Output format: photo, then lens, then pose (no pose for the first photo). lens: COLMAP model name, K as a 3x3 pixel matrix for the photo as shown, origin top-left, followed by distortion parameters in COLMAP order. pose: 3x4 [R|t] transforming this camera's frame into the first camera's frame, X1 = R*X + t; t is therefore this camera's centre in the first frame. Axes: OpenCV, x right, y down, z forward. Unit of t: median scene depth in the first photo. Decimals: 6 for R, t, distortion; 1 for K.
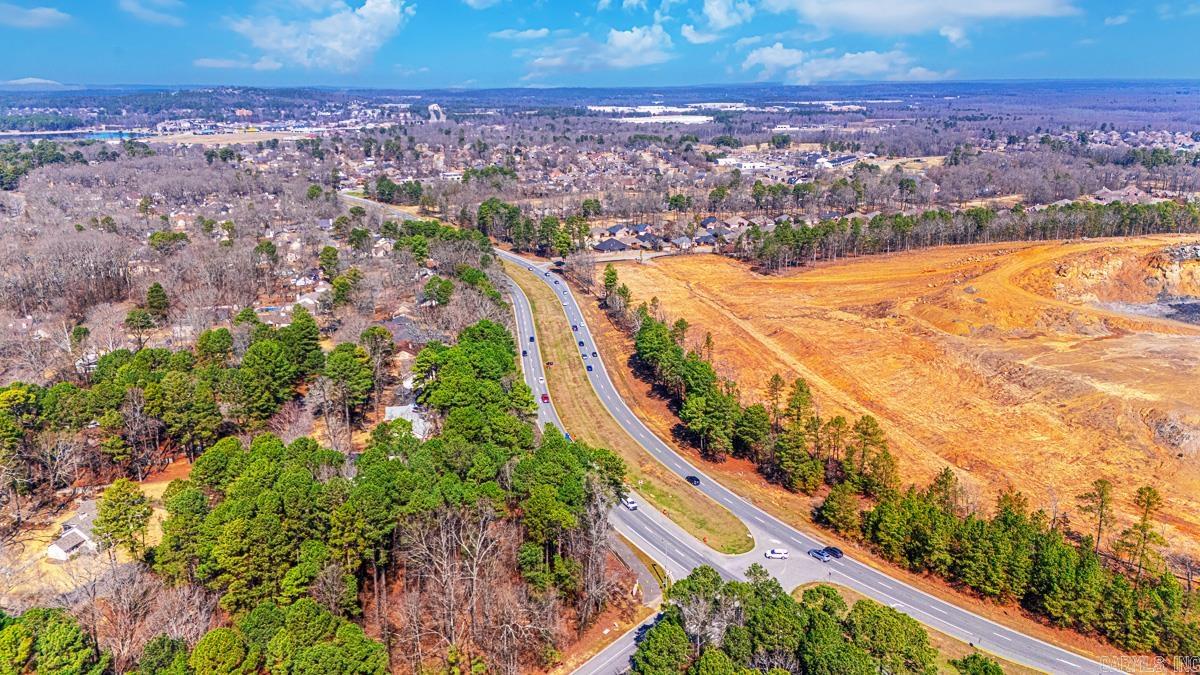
lens RADIAL K [[877.2, 0, 603.4], [0, 877.2, 338.3], [0, 0, 1]] dist [0.096226, -0.107785]
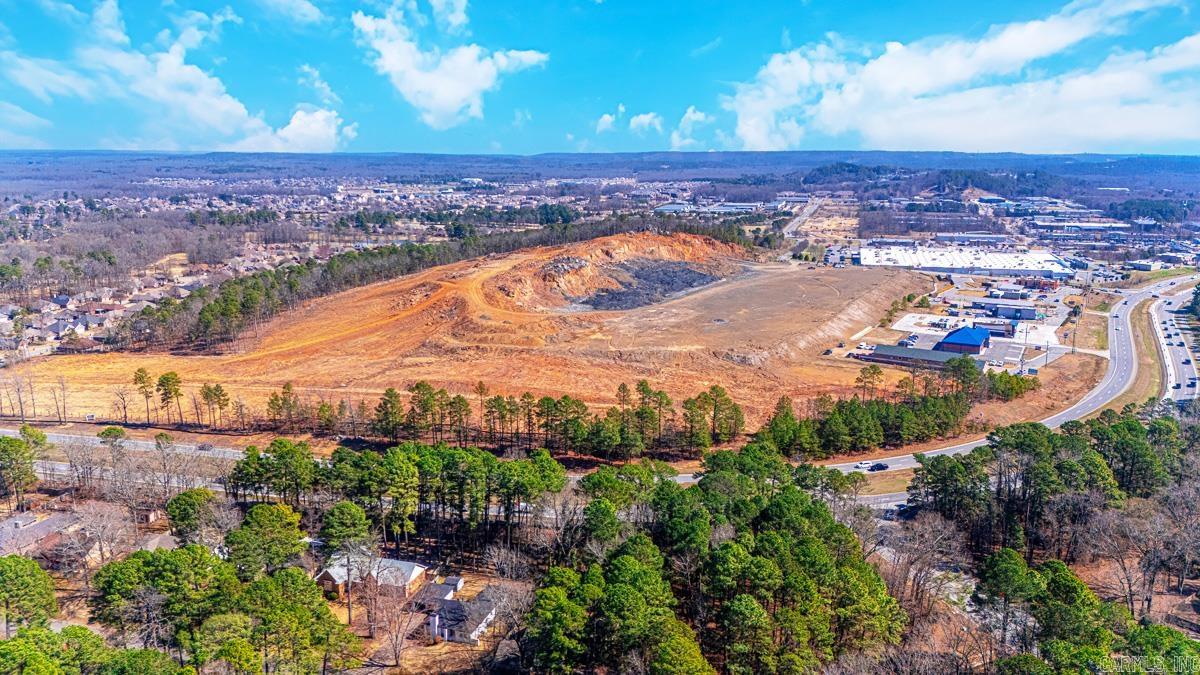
lens RADIAL K [[877.2, 0, 601.6], [0, 877.2, 341.8], [0, 0, 1]] dist [0.096226, -0.107785]
pose [[0.404878, -0.186190, 0.895213, -0.956670], [0.248845, 0.964532, 0.088062, -0.138670], [-0.879858, 0.187115, 0.436850, 0.527832]]
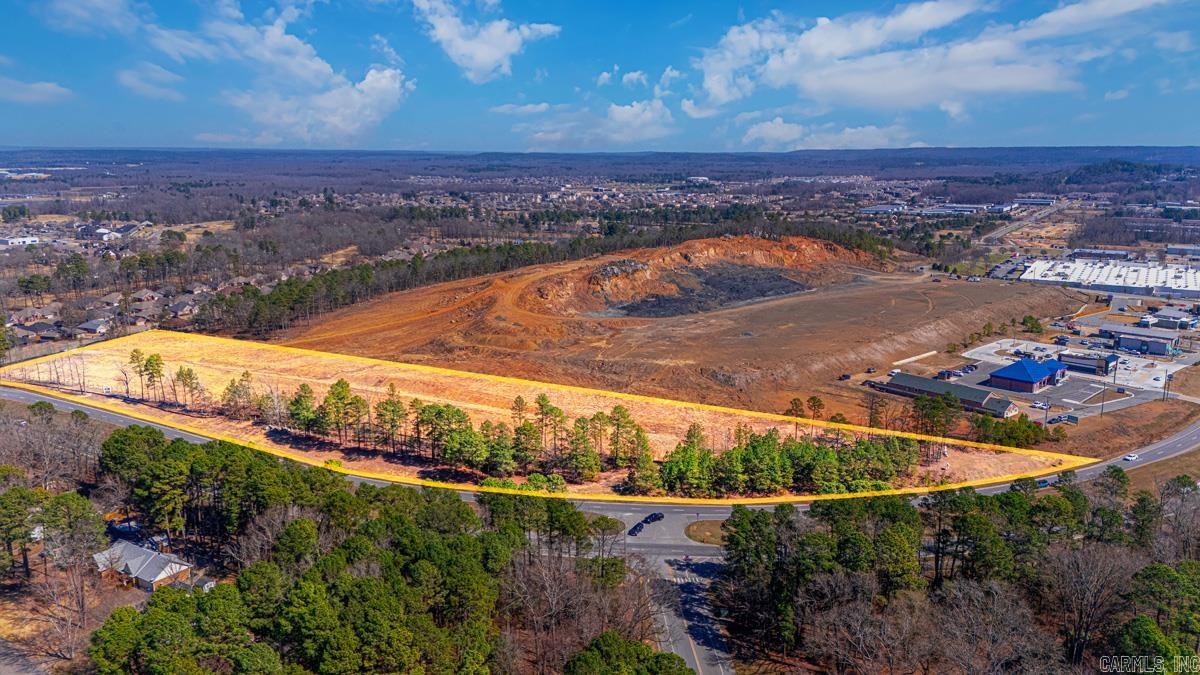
lens RADIAL K [[877.2, 0, 602.2], [0, 877.2, 338.3], [0, 0, 1]] dist [0.096226, -0.107785]
pose [[0.648357, -0.153438, 0.745714, -0.622528], [0.206668, 0.978173, 0.021582, -0.038191], [-0.732749, 0.140123, 0.665917, 0.157900]]
